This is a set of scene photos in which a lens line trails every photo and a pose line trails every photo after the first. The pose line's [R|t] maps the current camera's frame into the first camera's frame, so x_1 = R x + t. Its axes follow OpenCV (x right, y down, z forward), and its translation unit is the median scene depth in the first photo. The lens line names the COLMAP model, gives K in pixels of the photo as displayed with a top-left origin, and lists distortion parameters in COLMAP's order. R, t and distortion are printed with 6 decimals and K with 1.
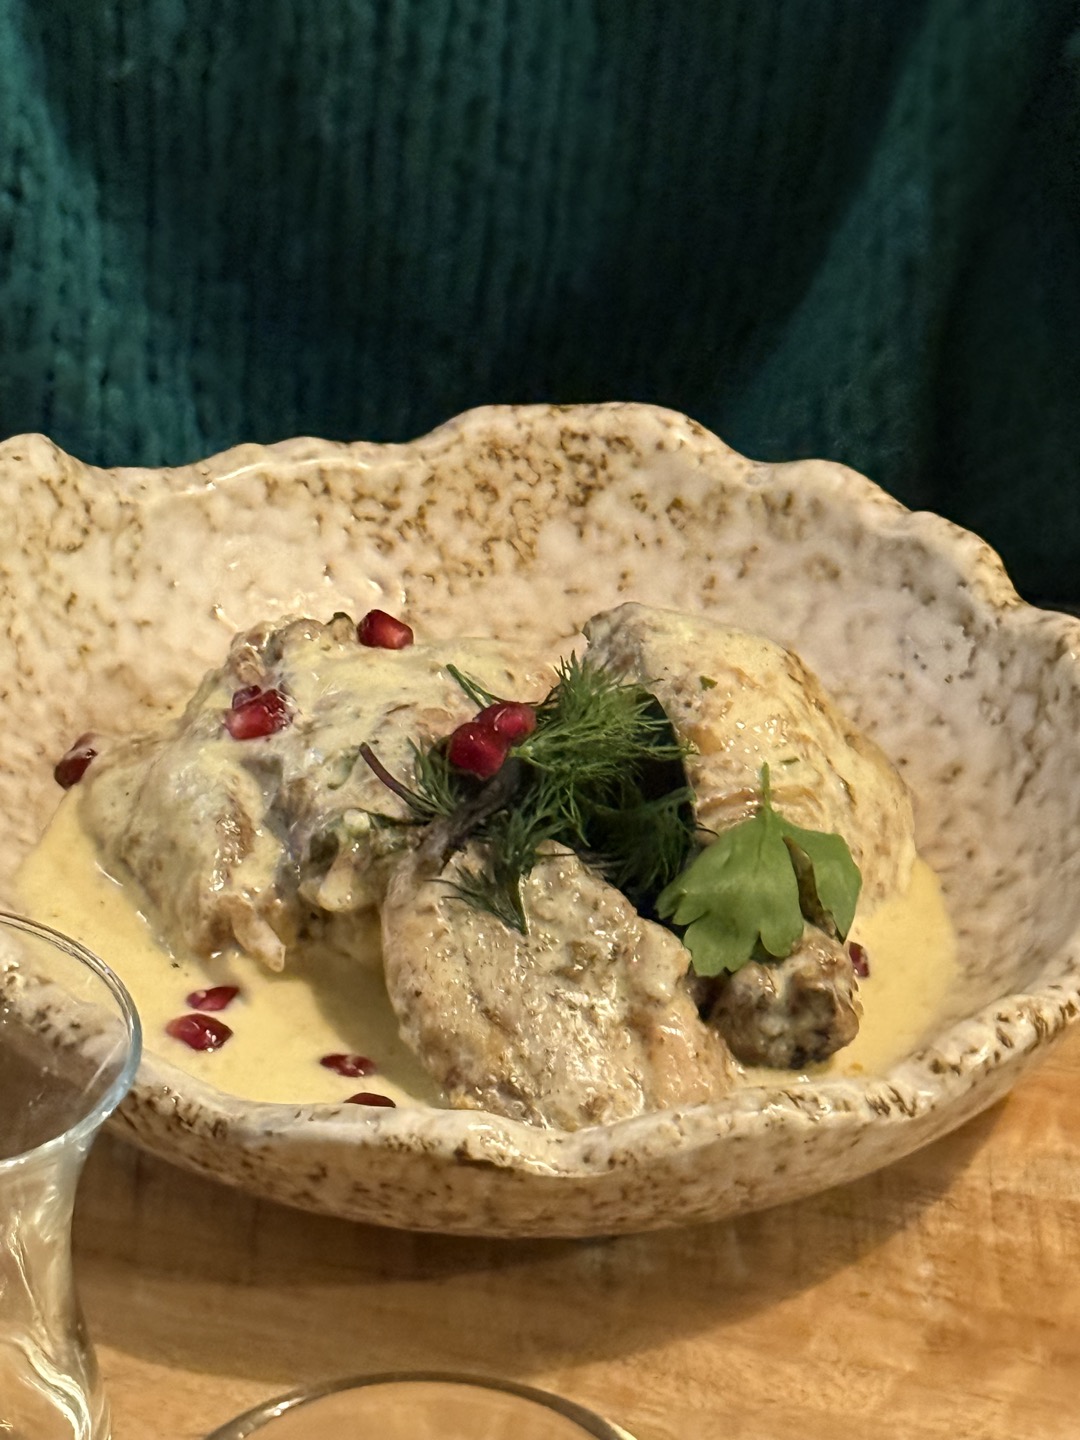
lens RADIAL K [[5107.0, 0, 539.2], [0, 5107.0, 719.6], [0, 0, 1]] dist [0.136245, 0.000000]
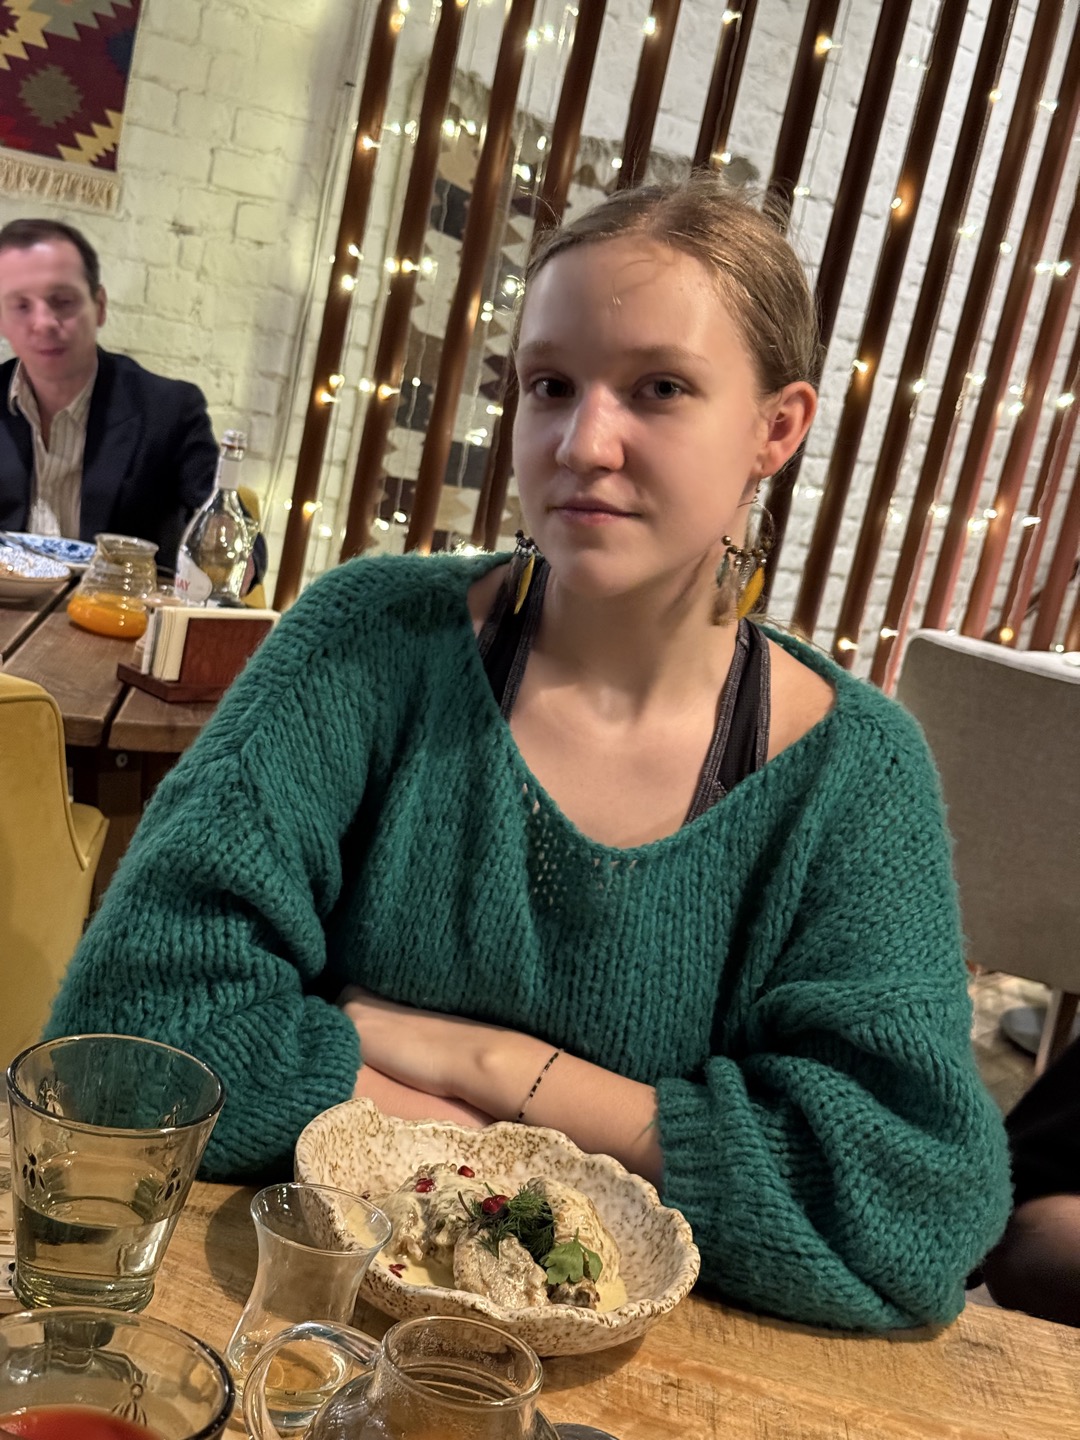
lens RADIAL K [[2006.4, 0, 540.2], [0, 2006.4, 720.9], [0, 0, 1]] dist [-0.017054, 0.000000]
pose [[0.984812, 0.173569, -0.004471, -0.028947], [-0.162484, 0.912226, -0.376090, 0.196257], [-0.061199, 0.371104, 0.926573, -0.284970]]
